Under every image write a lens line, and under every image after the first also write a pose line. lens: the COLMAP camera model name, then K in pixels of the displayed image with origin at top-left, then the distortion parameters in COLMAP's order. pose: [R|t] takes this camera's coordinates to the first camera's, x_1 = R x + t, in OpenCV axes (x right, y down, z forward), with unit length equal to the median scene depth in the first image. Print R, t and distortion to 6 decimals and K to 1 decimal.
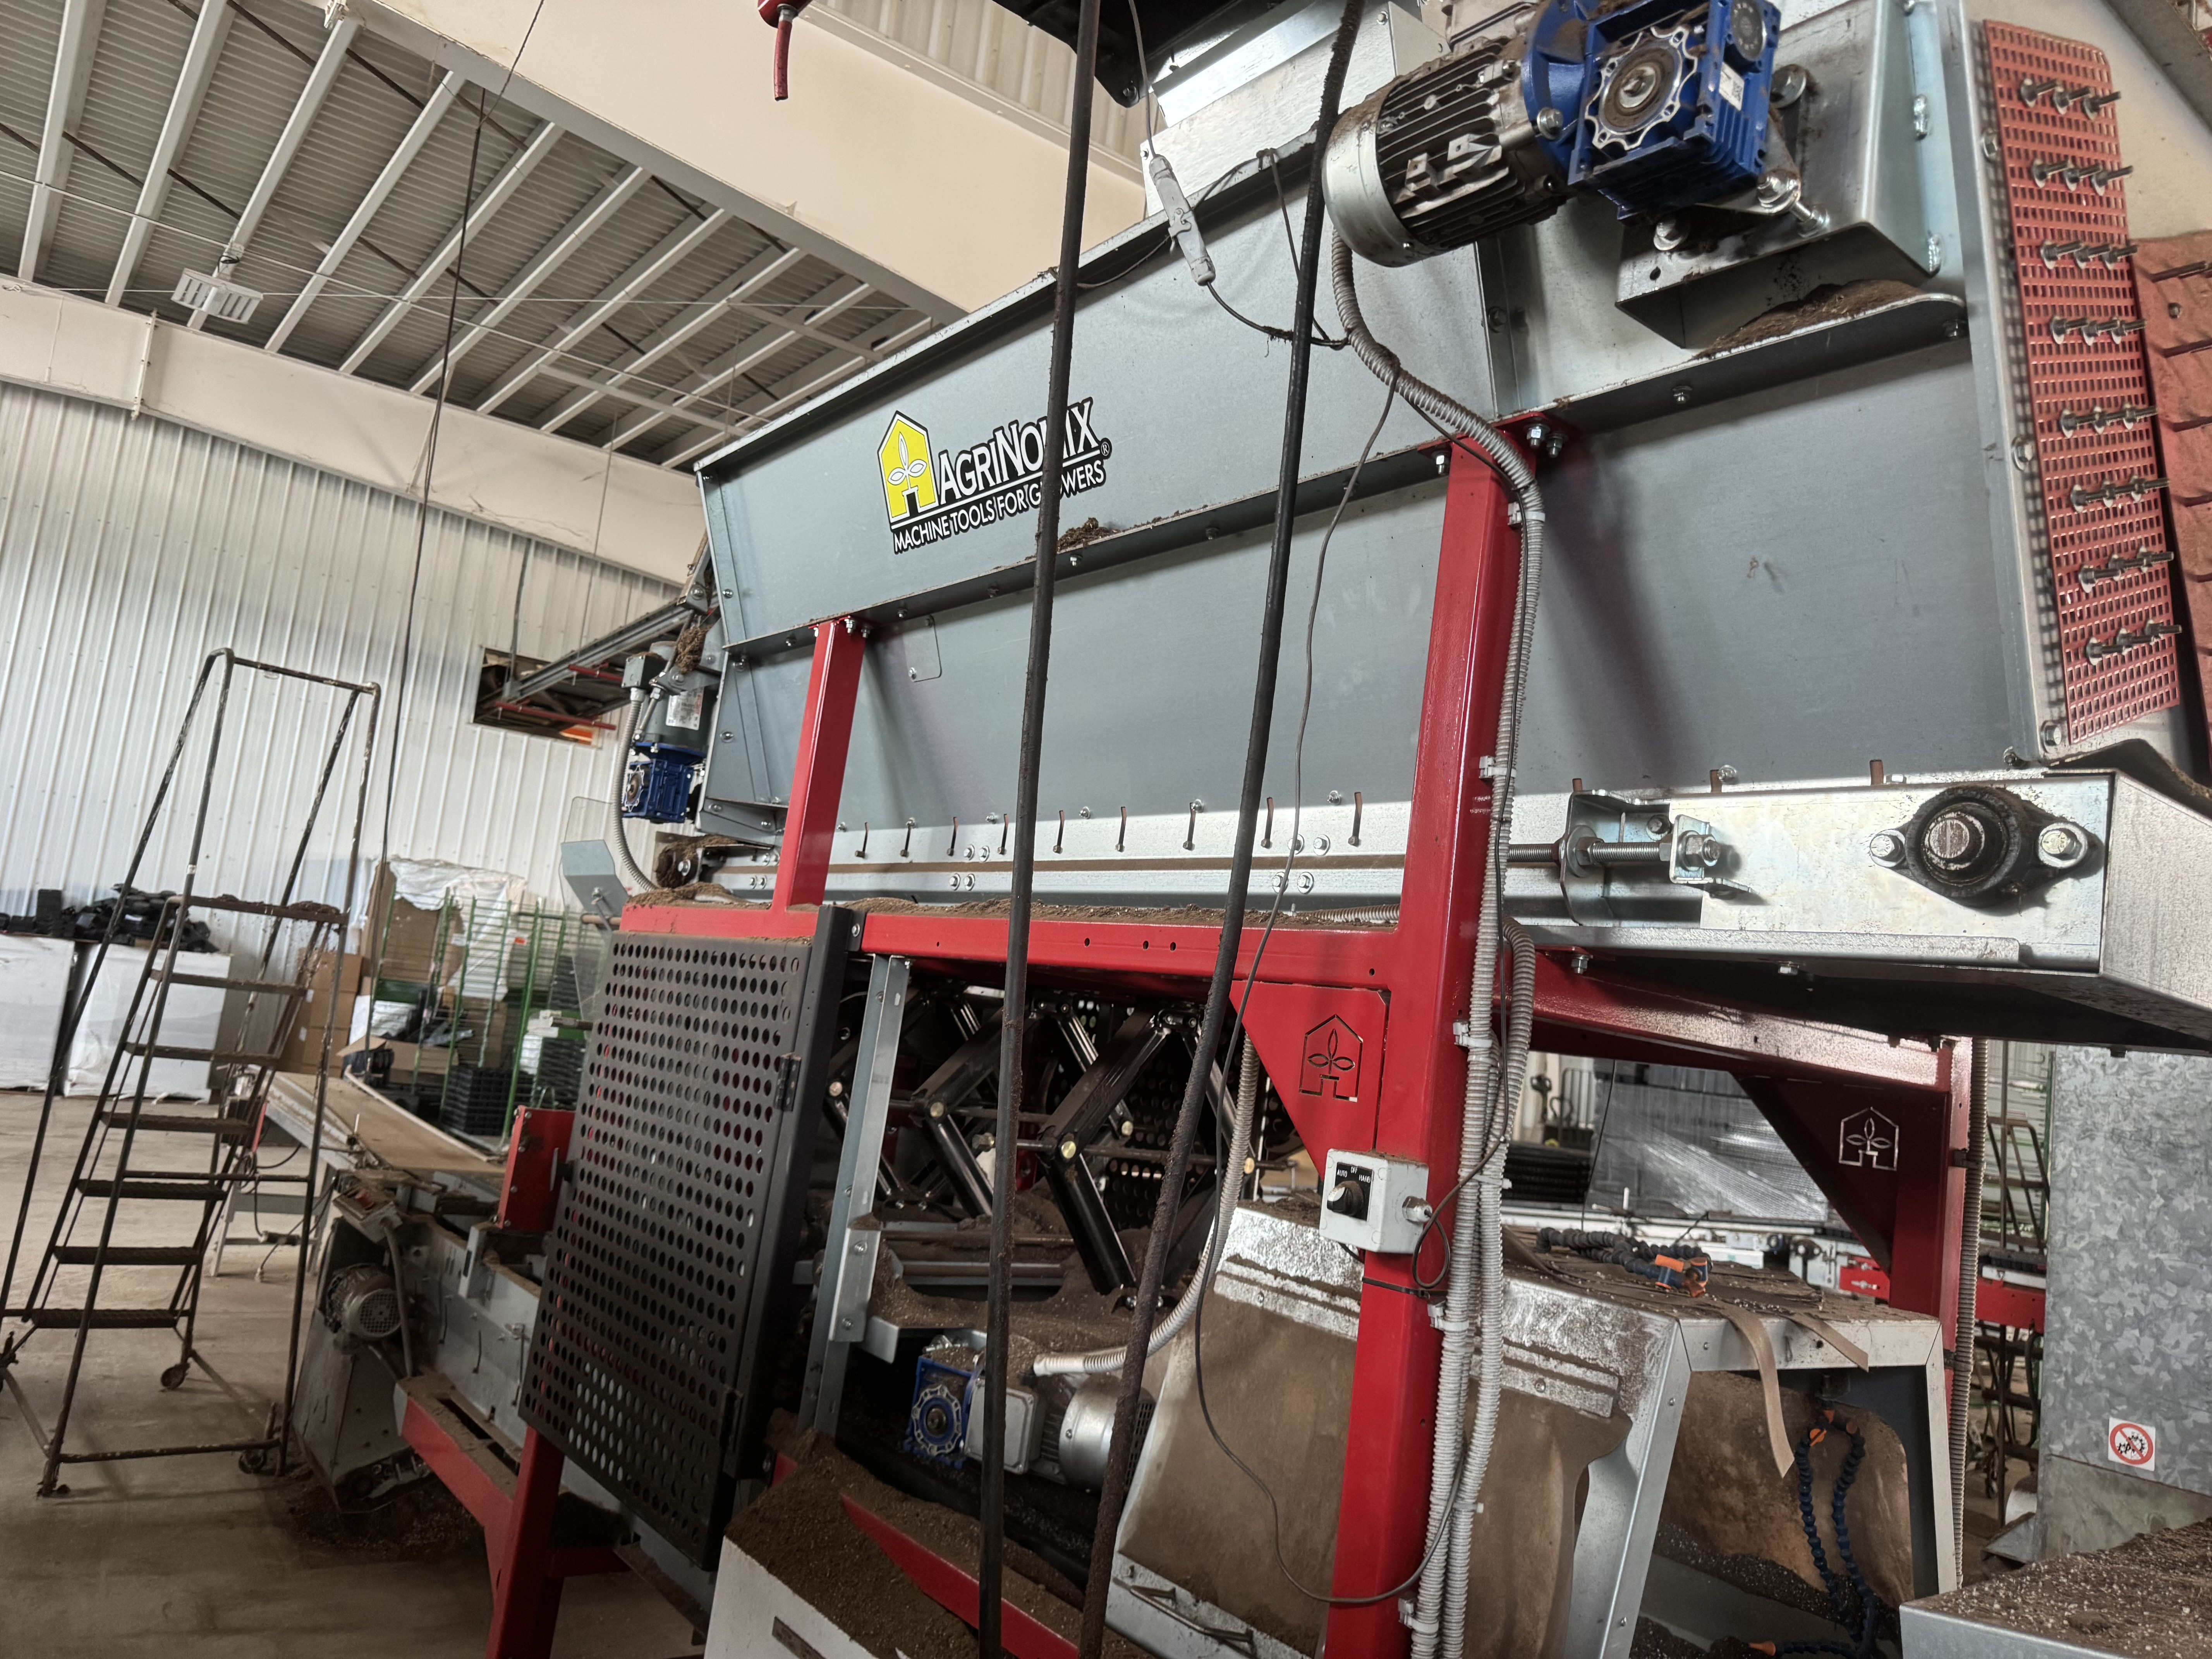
lens RADIAL K [[1577.9, 0, 1120.8], [0, 1577.9, 825.5], [0, 0, 1]] dist [0.032574, -0.040660]
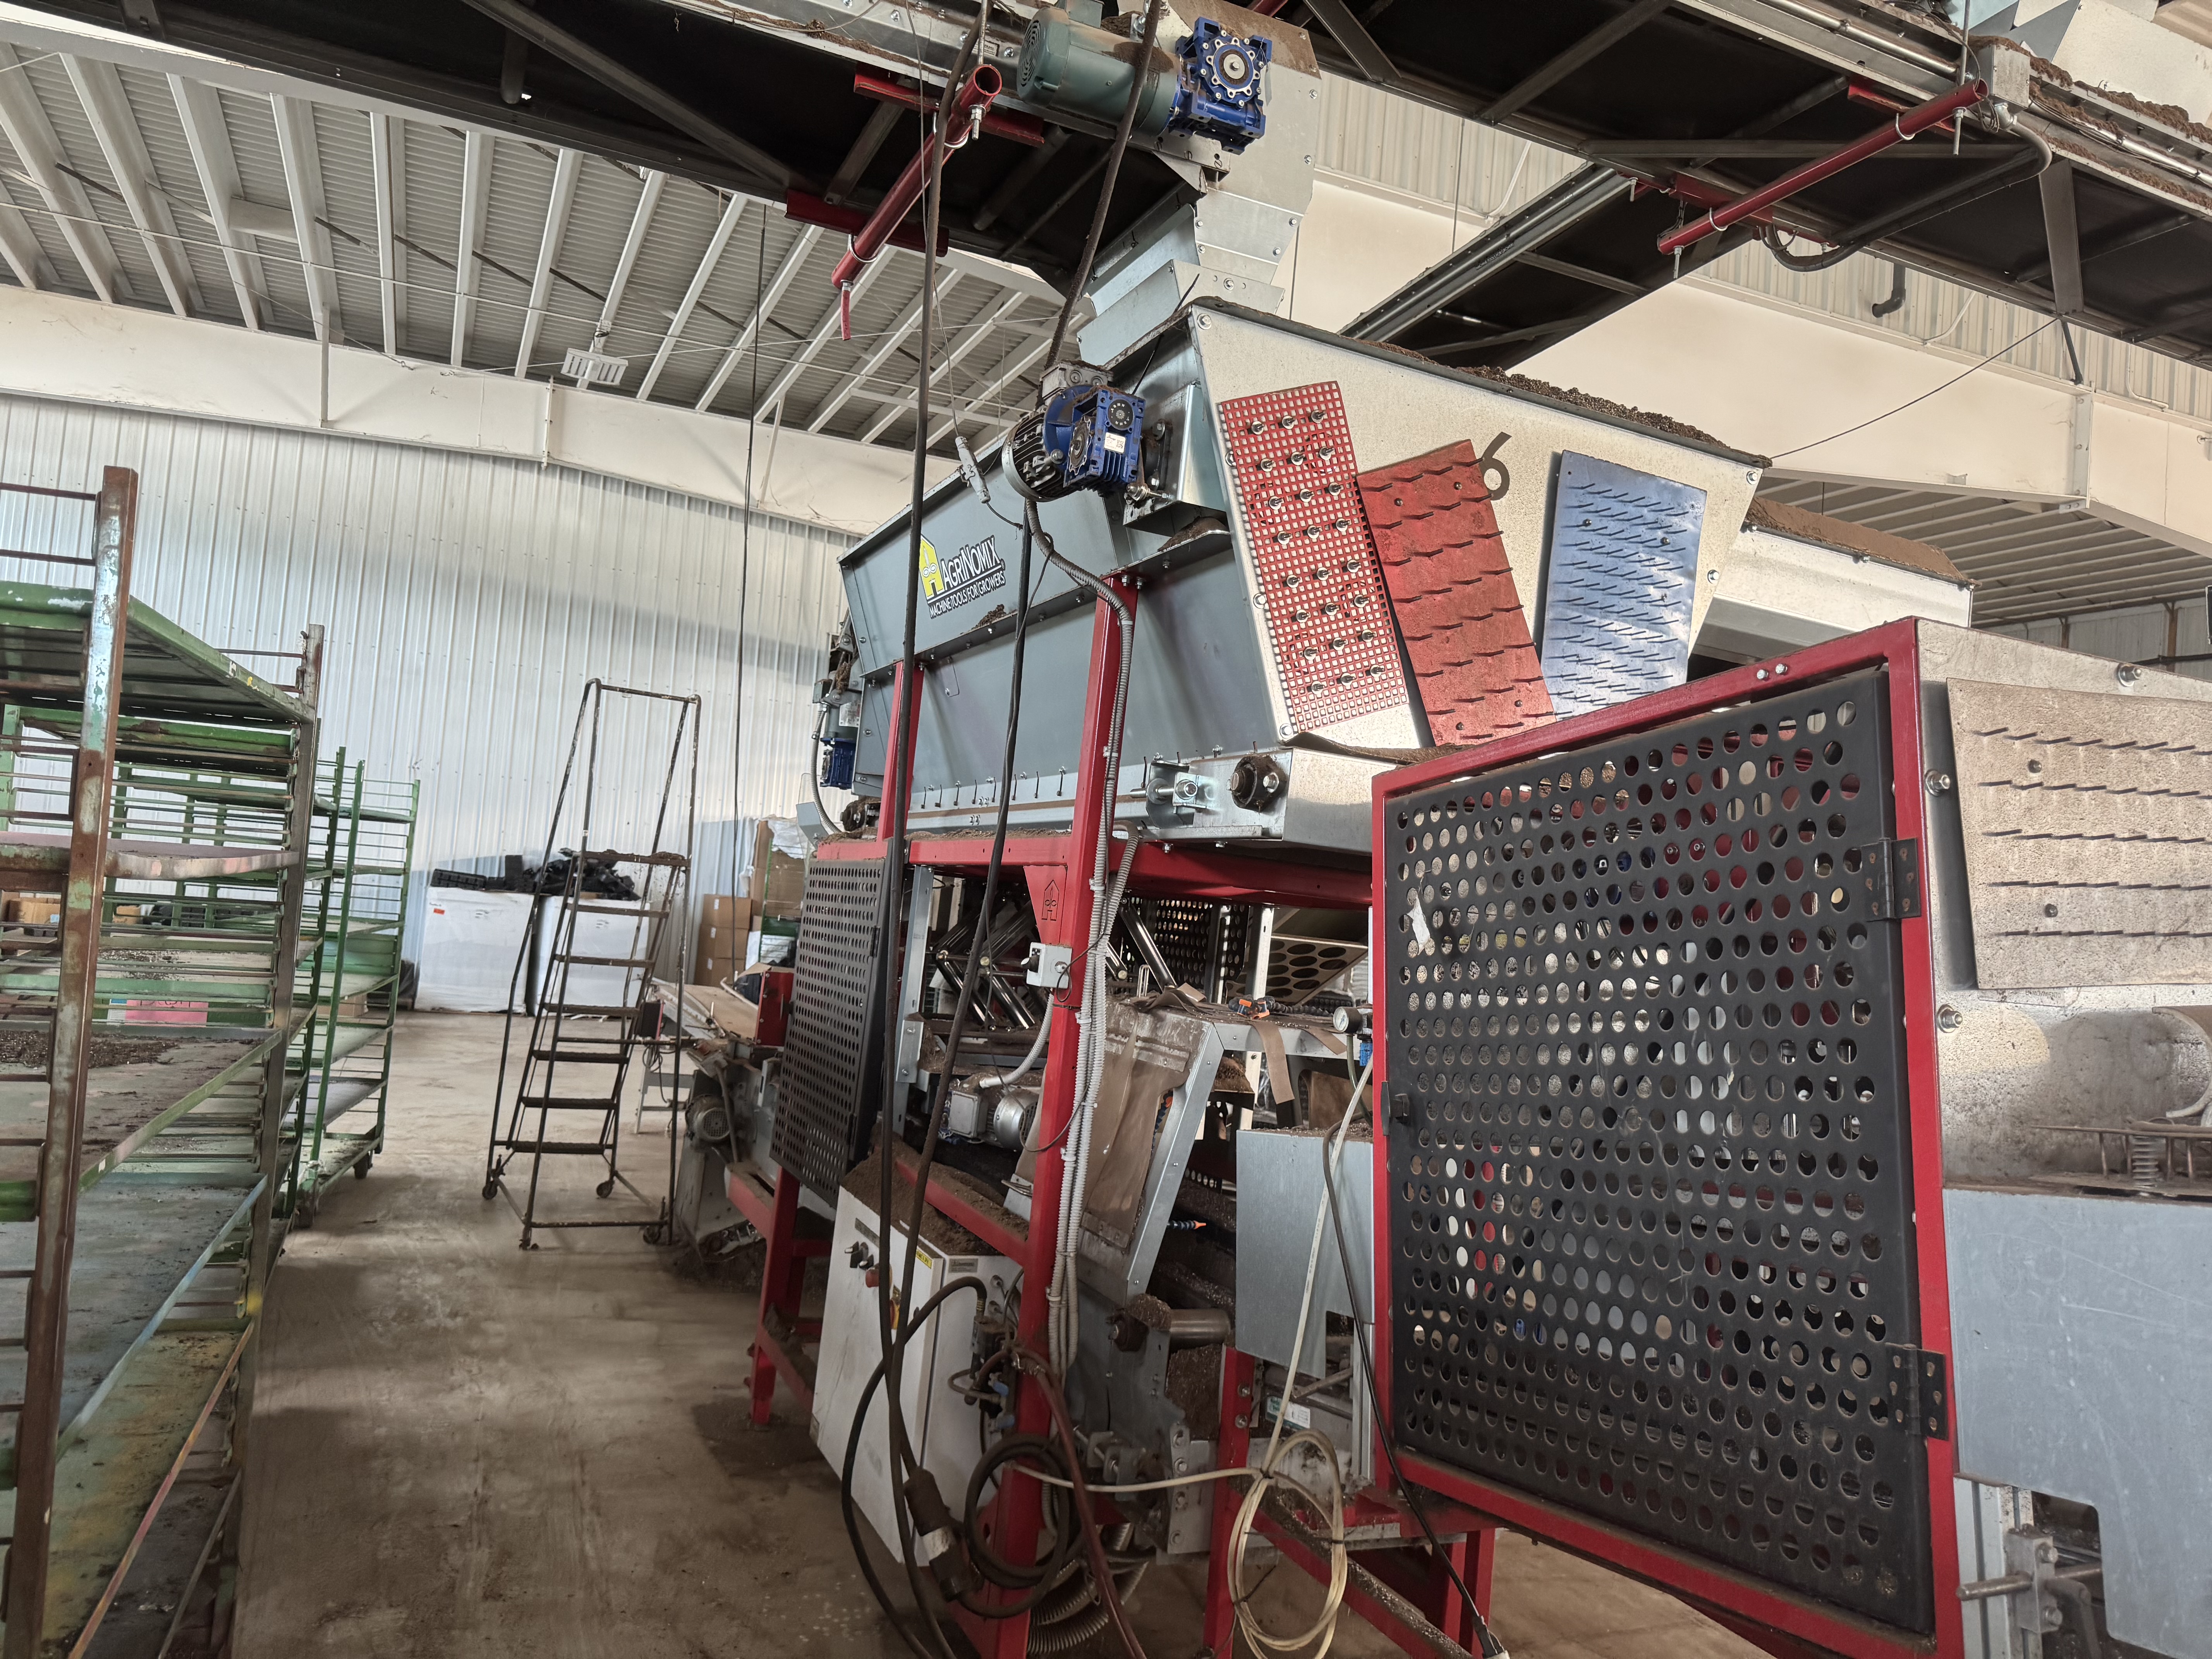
lens RADIAL K [[1577.9, 0, 1120.3], [0, 1577.9, 846.7], [0, 0, 1]] dist [0.032574, -0.040660]
pose [[0.972425, -0.042808, -0.229254, 0.345039], [0.055559, 0.997230, 0.049457, -0.007116], [0.226502, -0.060830, 0.972109, -0.462808]]
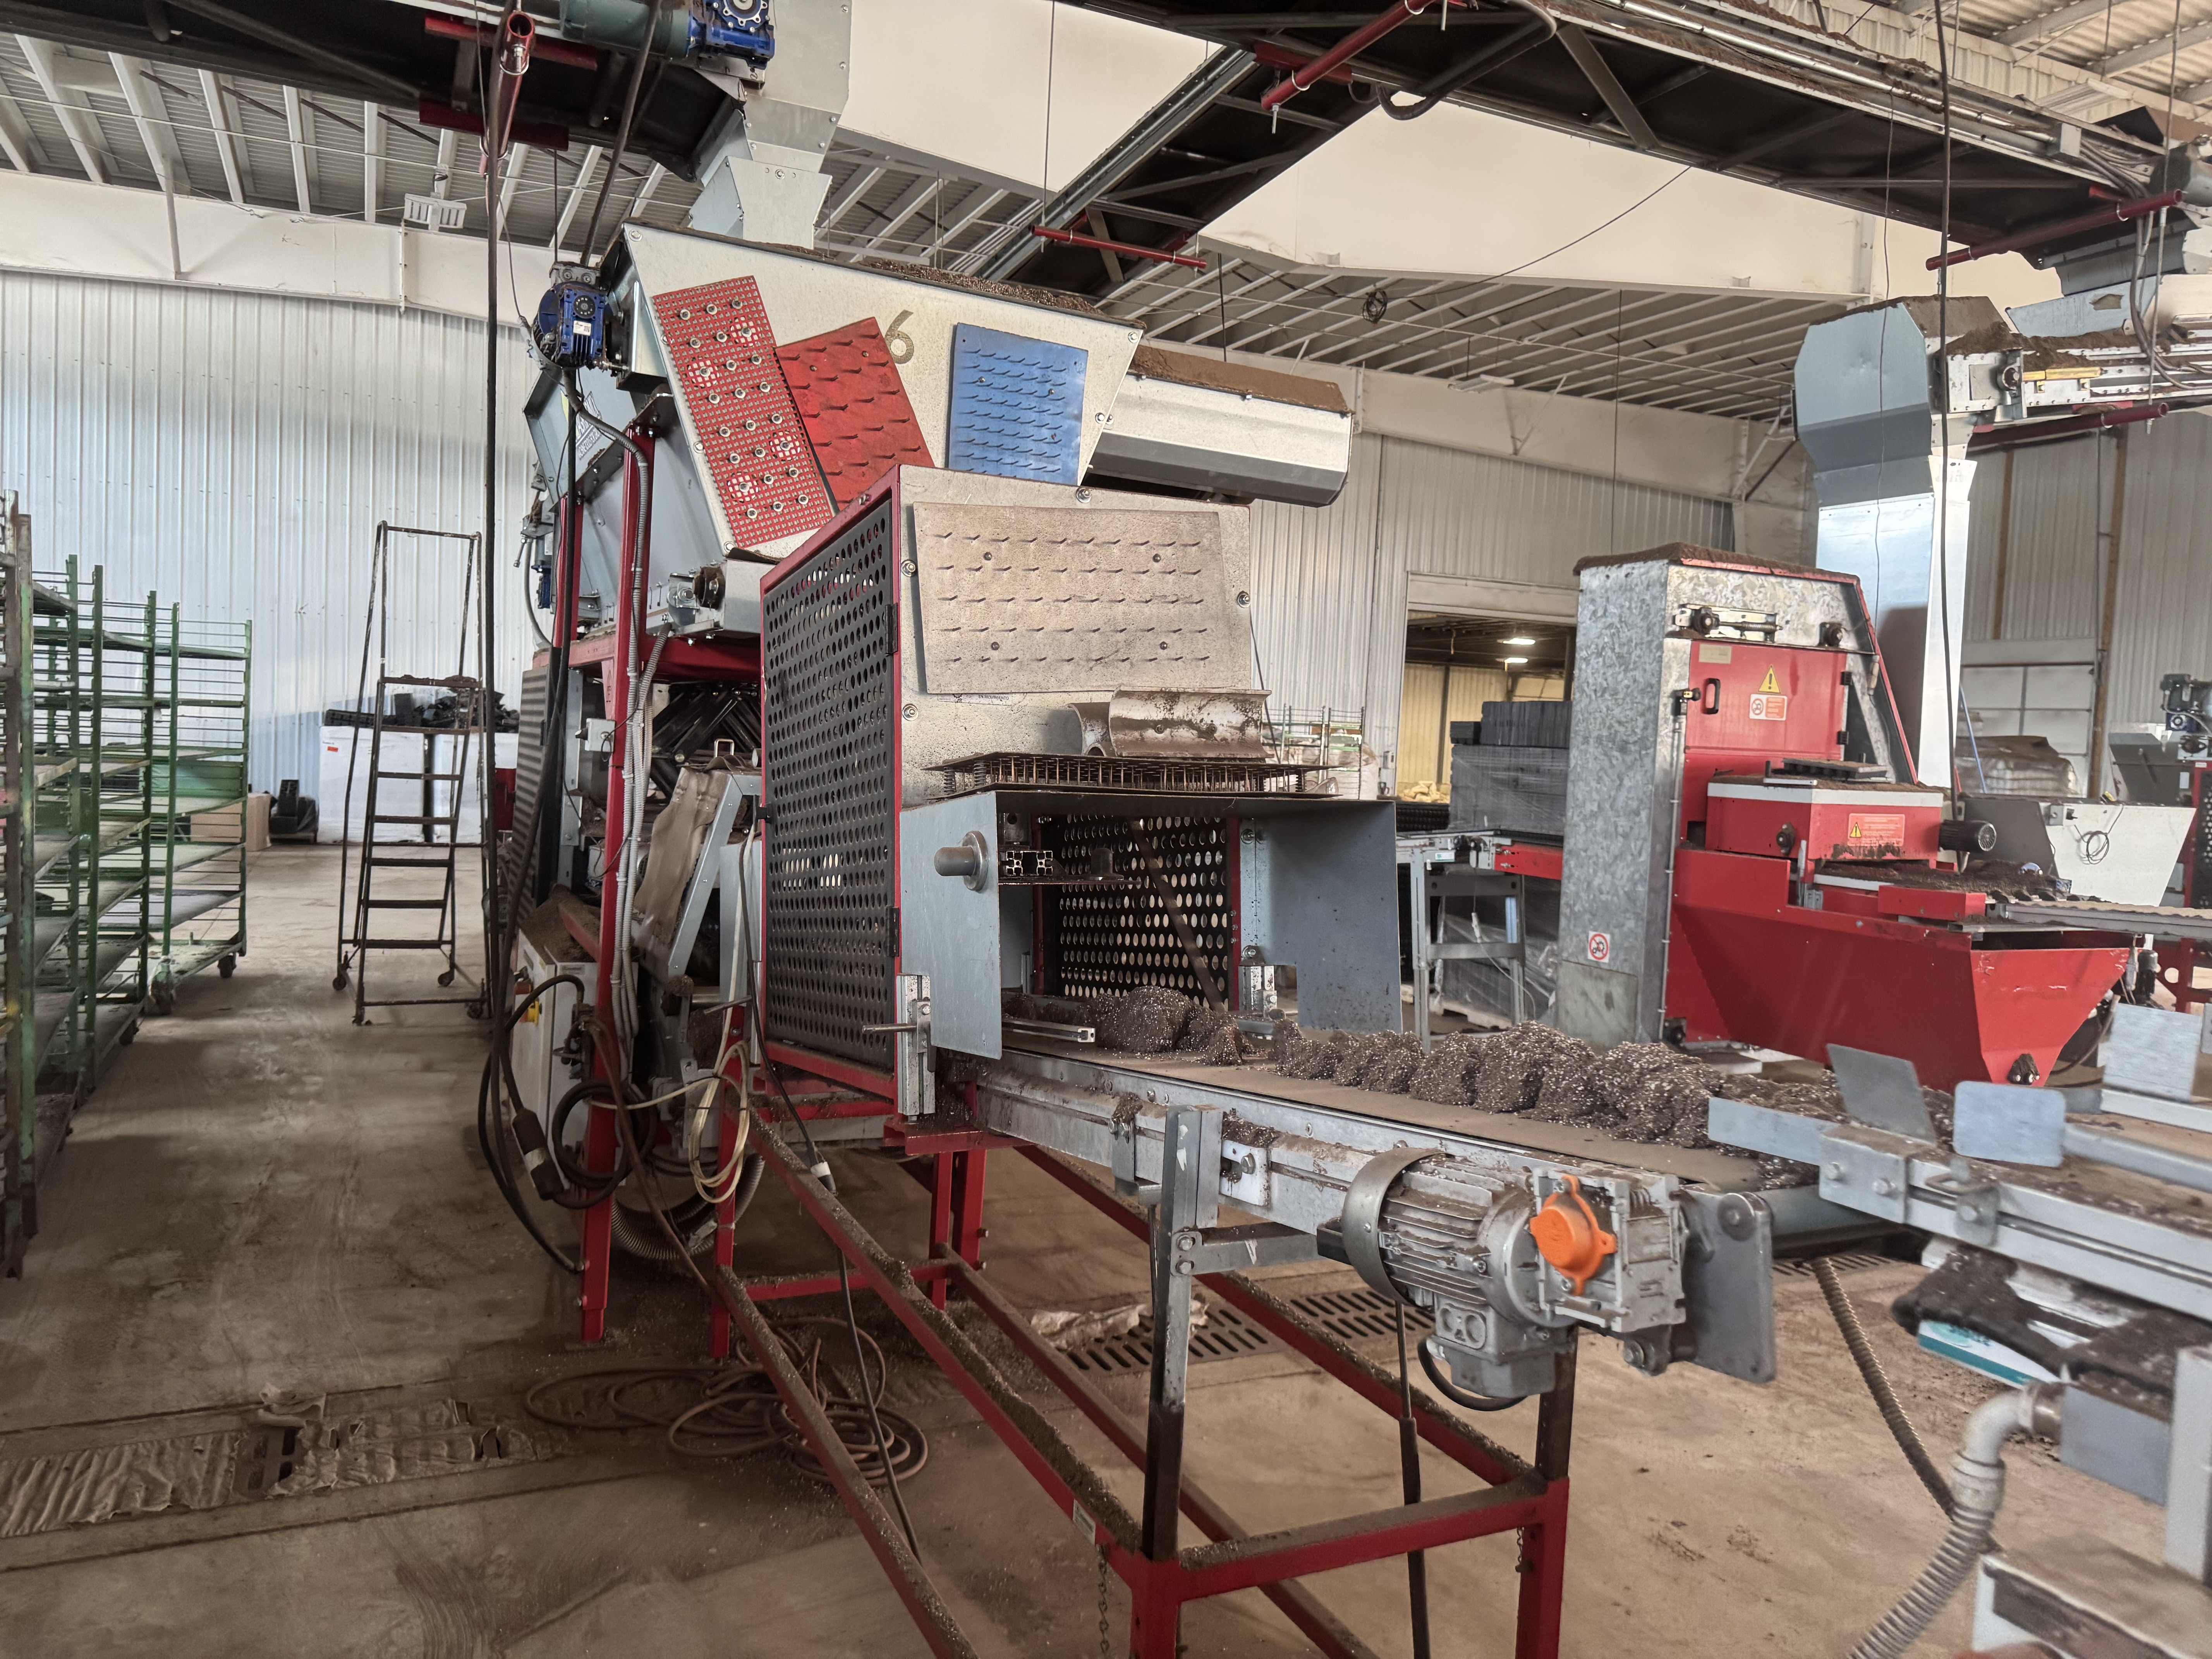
lens RADIAL K [[1577.9, 0, 1121.5], [0, 1577.9, 827.1], [0, 0, 1]] dist [0.032574, -0.040660]
pose [[0.975285, -0.058254, -0.213132, 0.757794], [0.091416, 0.984571, 0.149210, 0.032495], [0.201151, -0.165006, 0.965563, -0.696755]]
